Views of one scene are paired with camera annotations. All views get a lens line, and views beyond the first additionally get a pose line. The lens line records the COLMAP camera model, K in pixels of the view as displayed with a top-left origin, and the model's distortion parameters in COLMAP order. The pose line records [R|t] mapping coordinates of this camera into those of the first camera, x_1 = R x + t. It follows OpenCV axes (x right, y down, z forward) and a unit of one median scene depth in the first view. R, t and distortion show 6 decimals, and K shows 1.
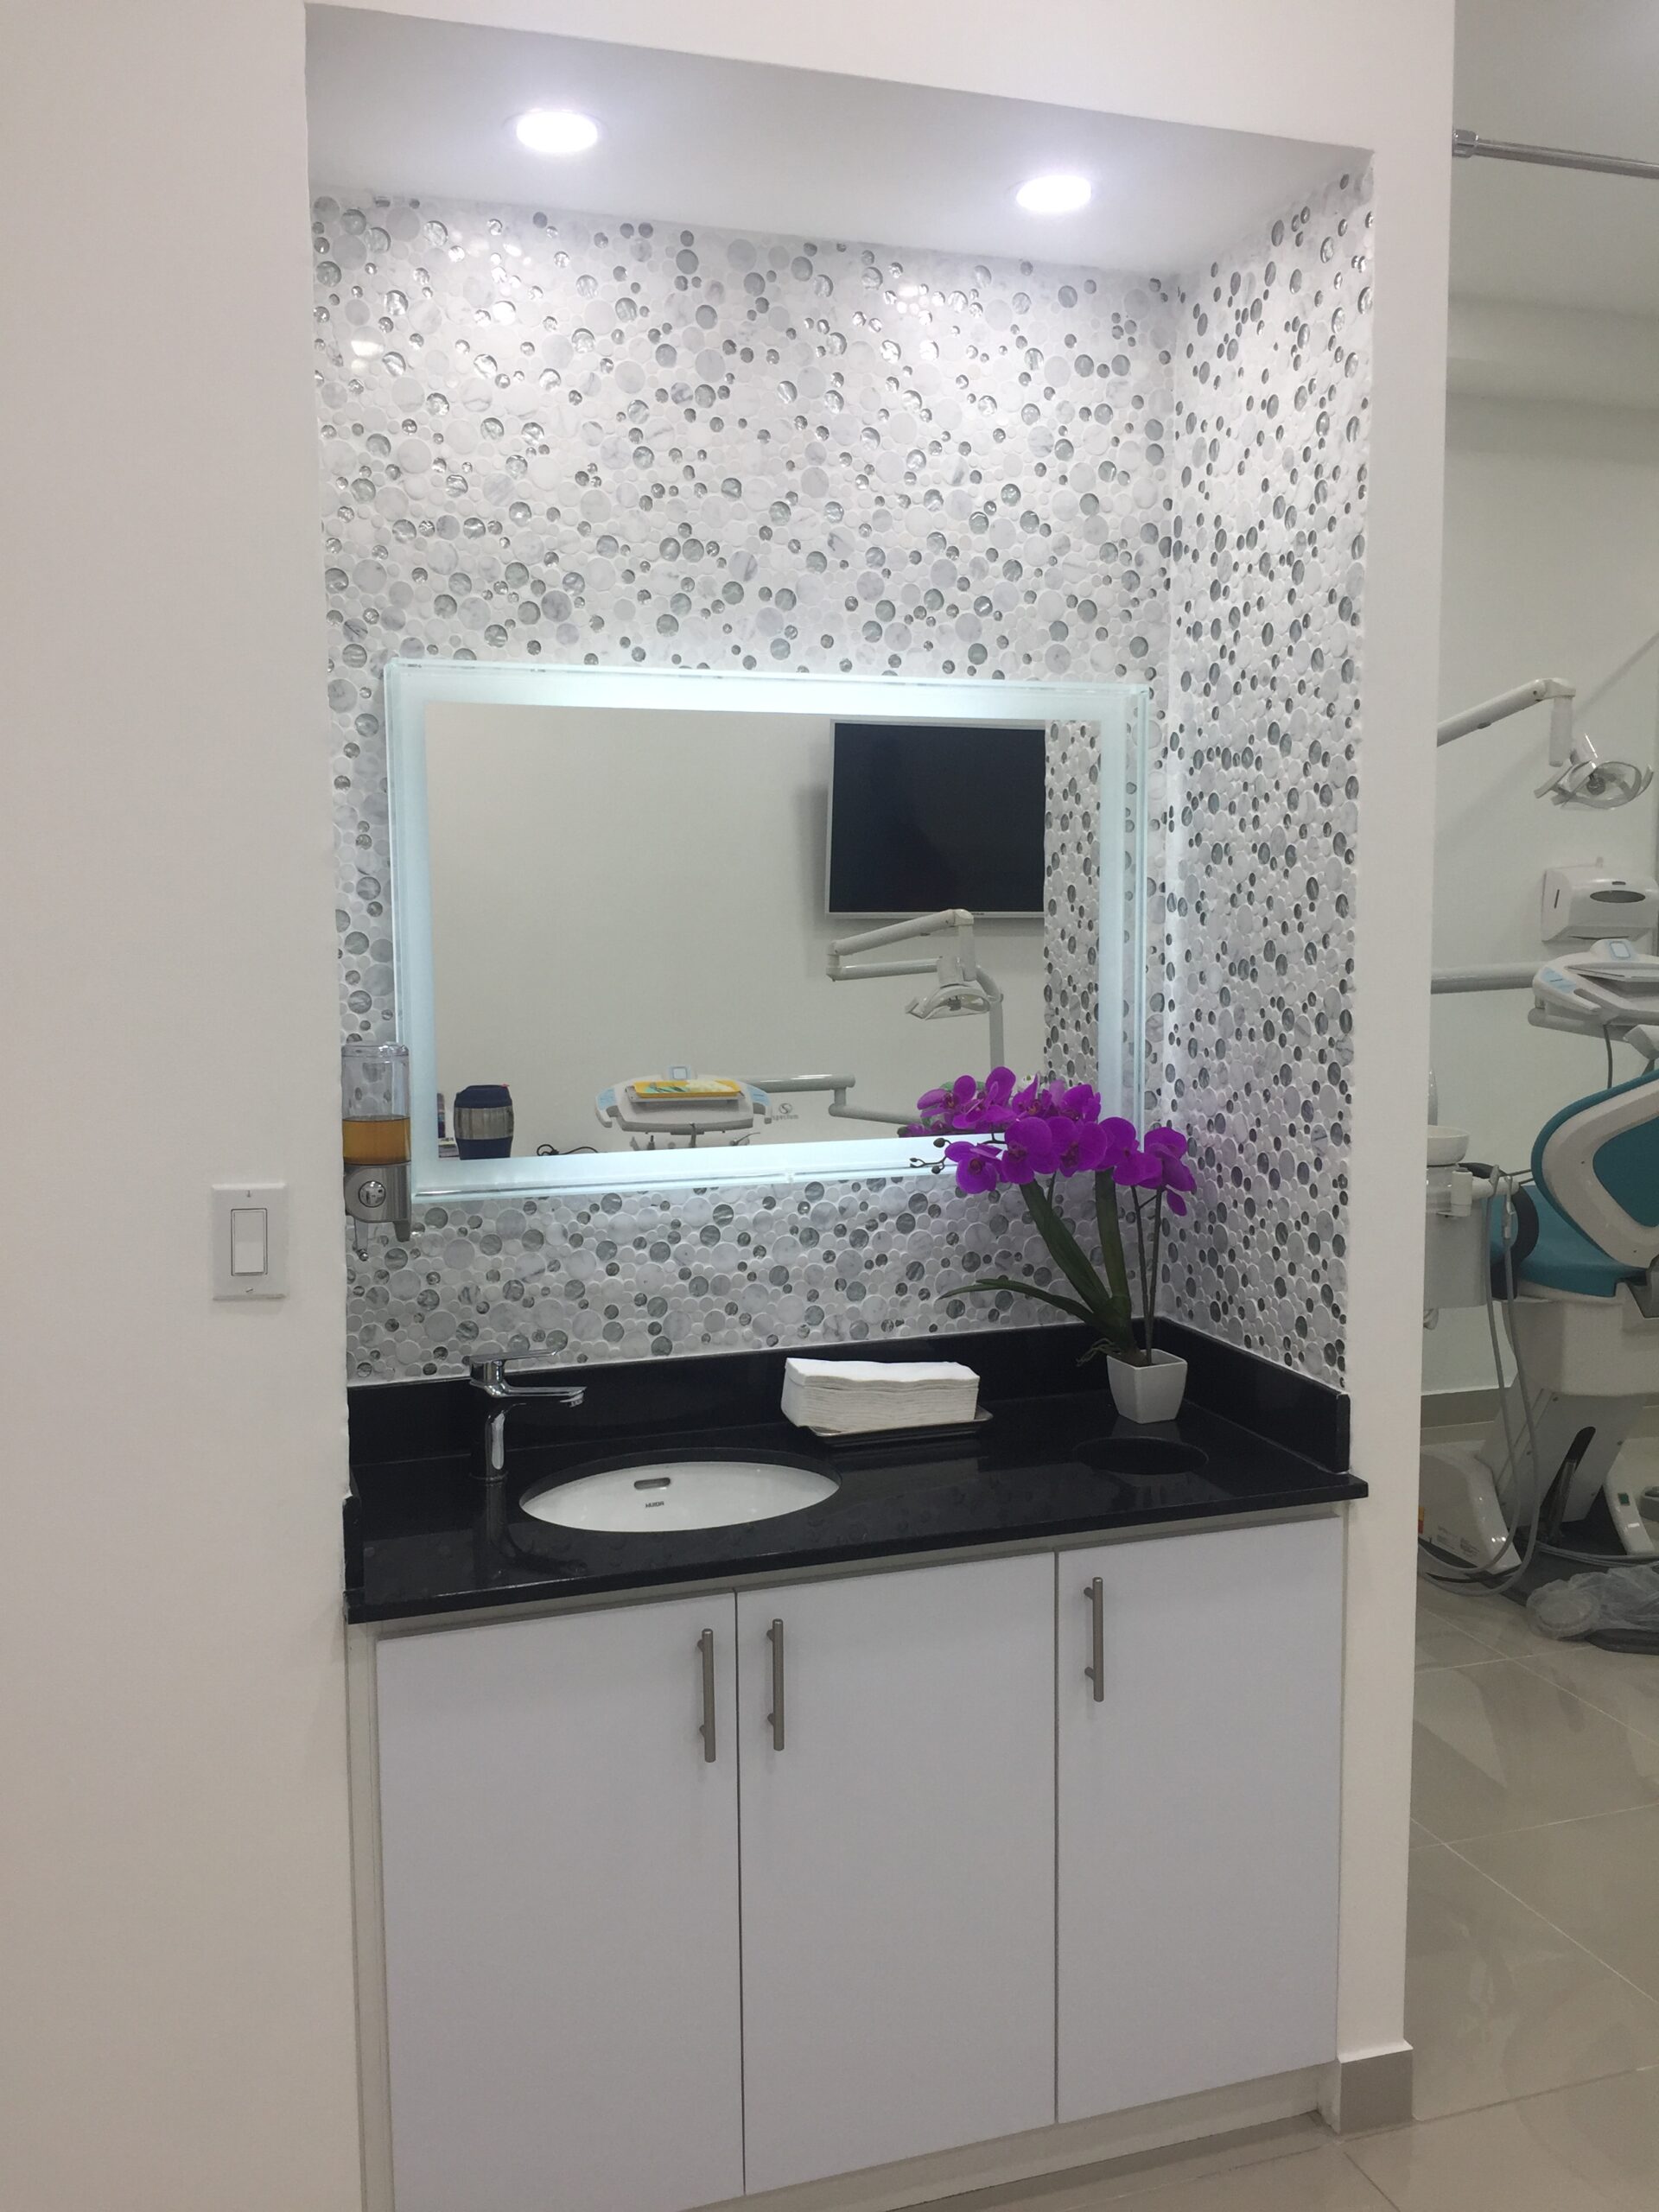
lens RADIAL K [[1889.6, 0, 829.5], [0, 1889.6, 1106.0], [0, 0, 1]] dist [0.000157, -0.065612]
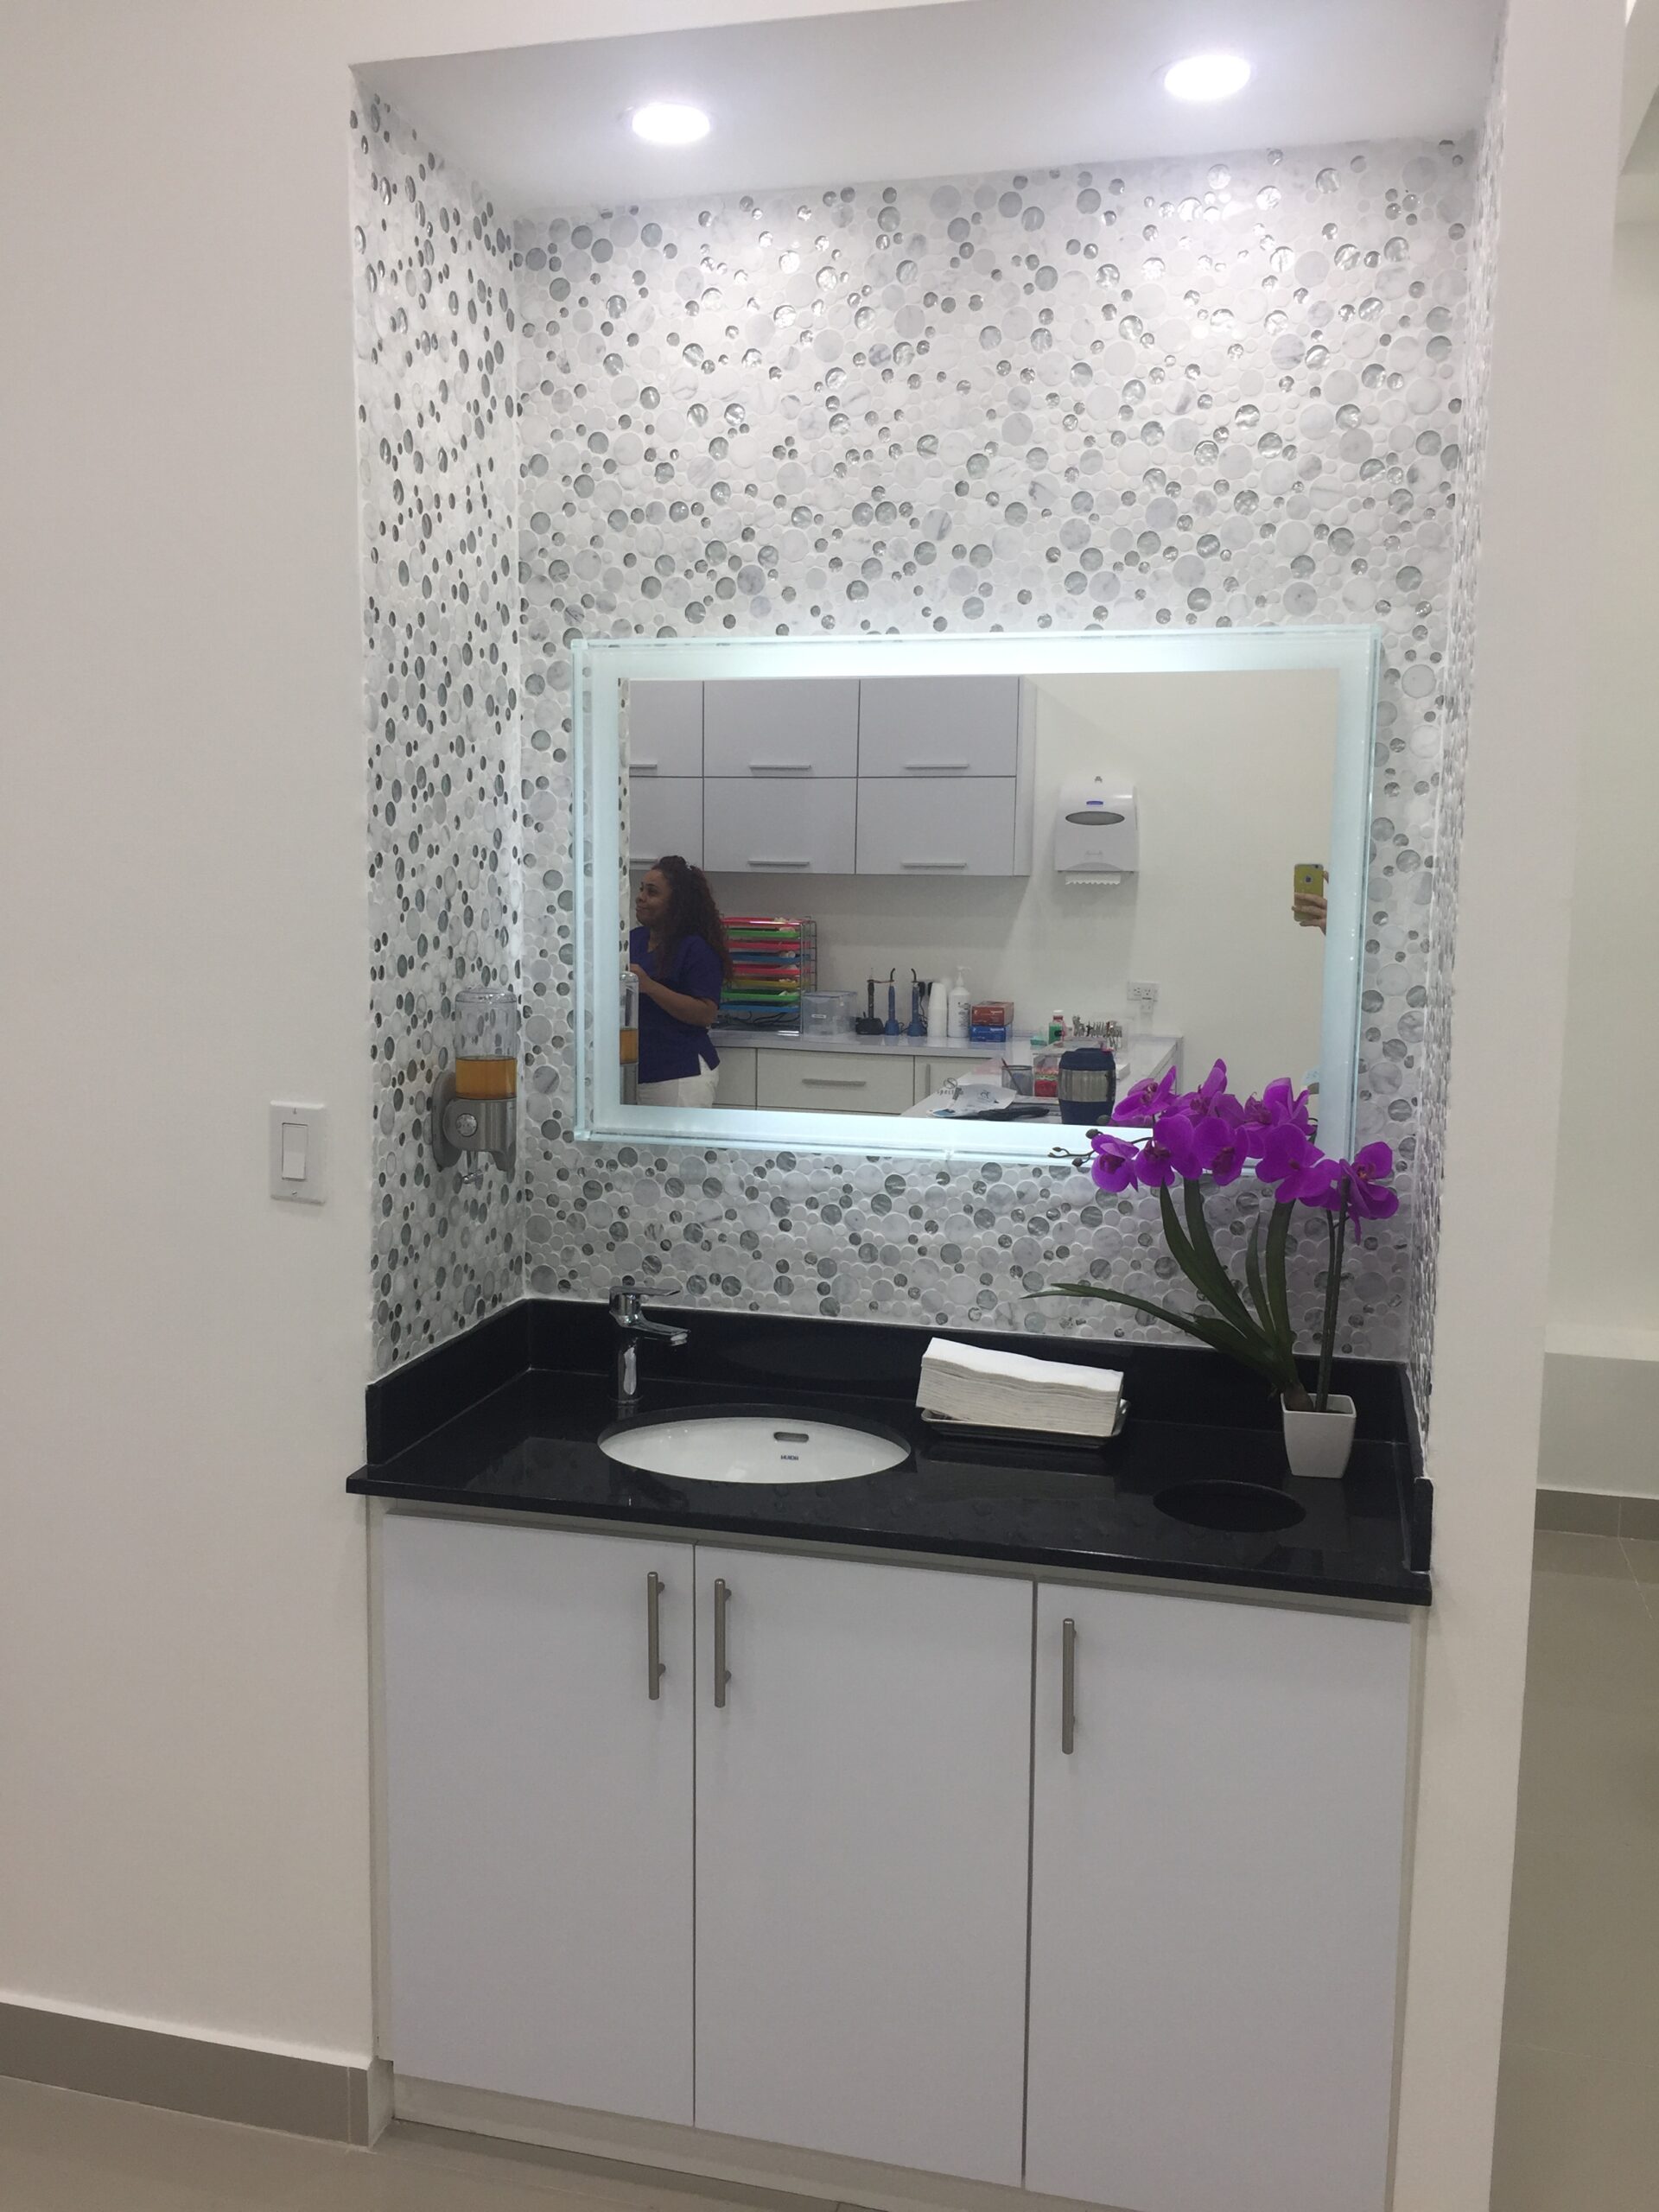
lens RADIAL K [[1914.1, 0, 829.5], [0, 1914.1, 1106.0], [0, 0, 1]] dist [0.013365, -0.086142]
pose [[0.827495, 0.087233, -0.554656, 0.482249], [-0.074668, 0.996180, 0.045277, -0.027488], [0.556487, 0.003949, 0.830847, 0.148570]]
